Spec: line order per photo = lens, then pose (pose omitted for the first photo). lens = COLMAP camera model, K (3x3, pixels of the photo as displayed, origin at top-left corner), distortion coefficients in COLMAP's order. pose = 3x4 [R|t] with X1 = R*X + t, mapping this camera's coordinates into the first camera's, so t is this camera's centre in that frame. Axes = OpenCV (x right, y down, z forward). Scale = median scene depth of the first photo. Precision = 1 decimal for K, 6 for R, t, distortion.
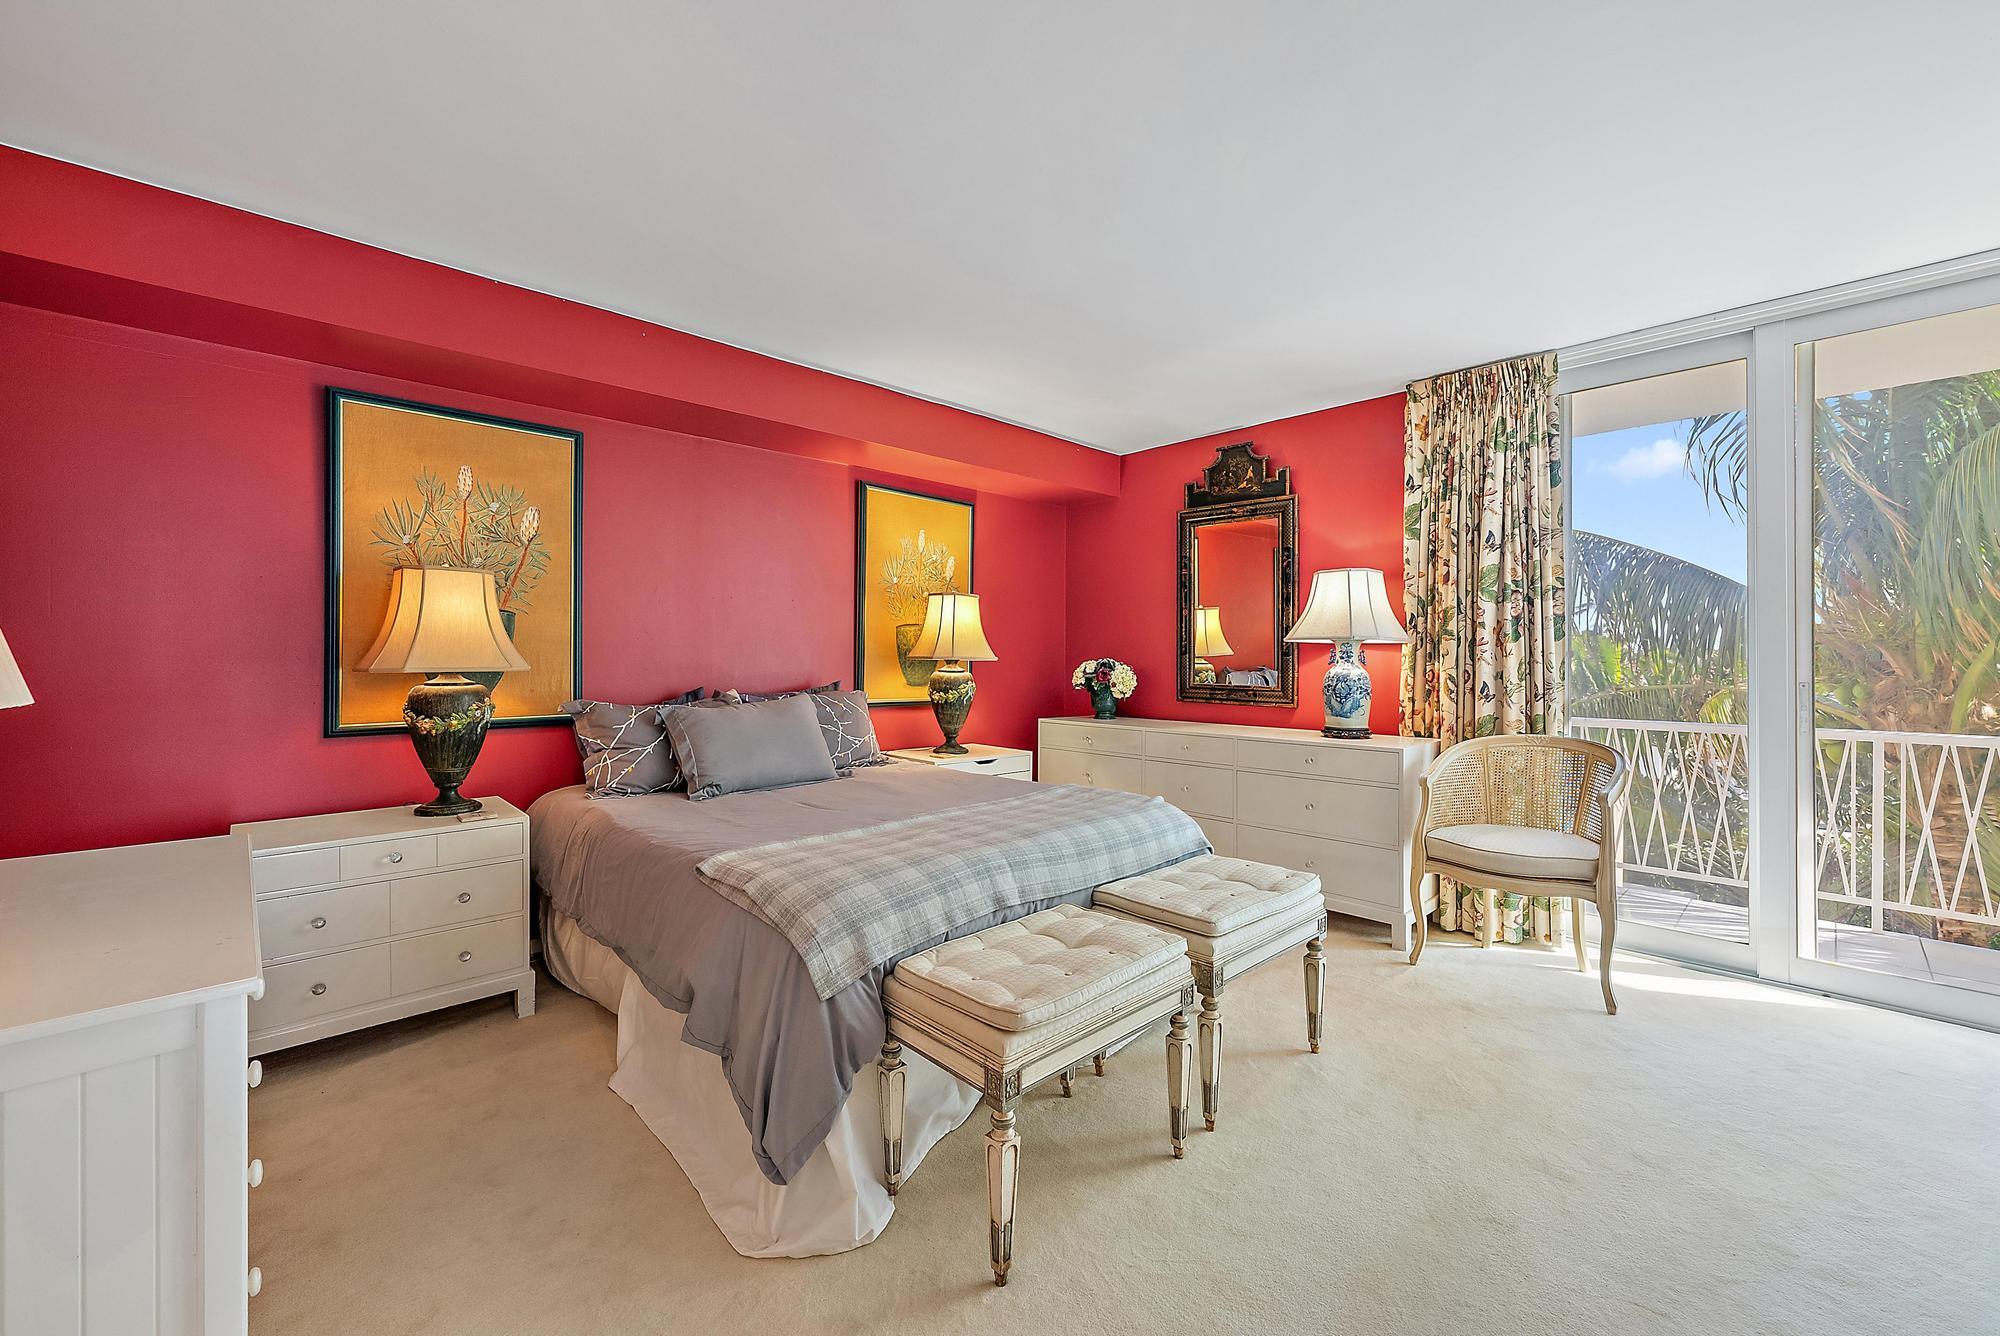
lens RADIAL K [[817.5, 0, 1005.5], [0, 817.5, 657.0], [0, 0, 1]] dist [-0.000963, 0.000044]
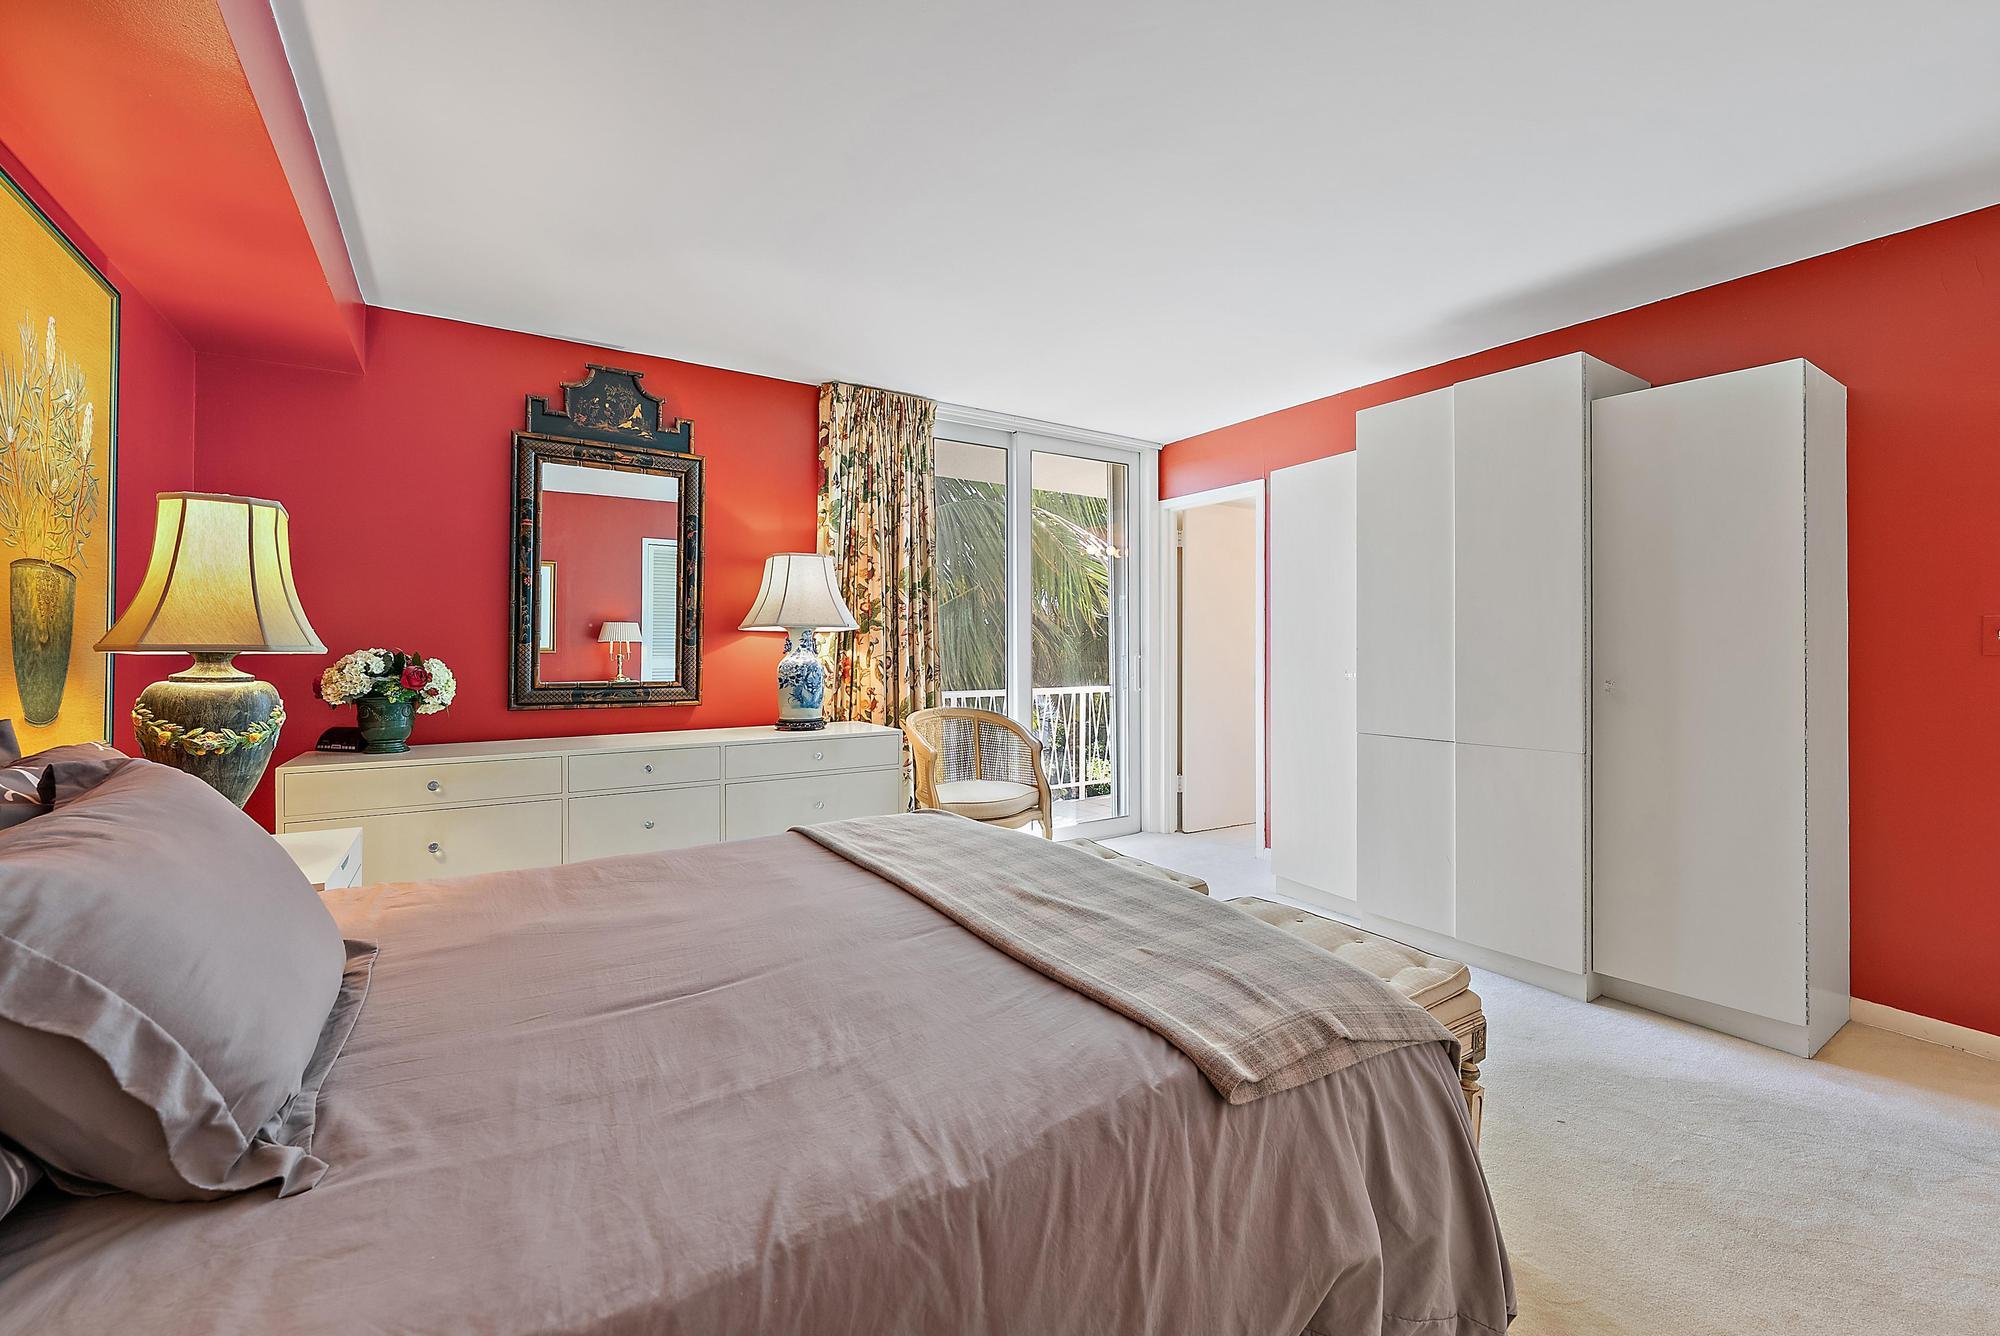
lens RADIAL K [[817.5, 0, 1005.6], [0, 817.5, 651.9], [0, 0, 1]] dist [-0.000963, 0.000044]
pose [[0.171365, -0.009291, 0.985164, -0.506664], [0.004217, 0.999953, 0.008697, 0.000373], [-0.985199, 0.002664, 0.171396, 0.622634]]
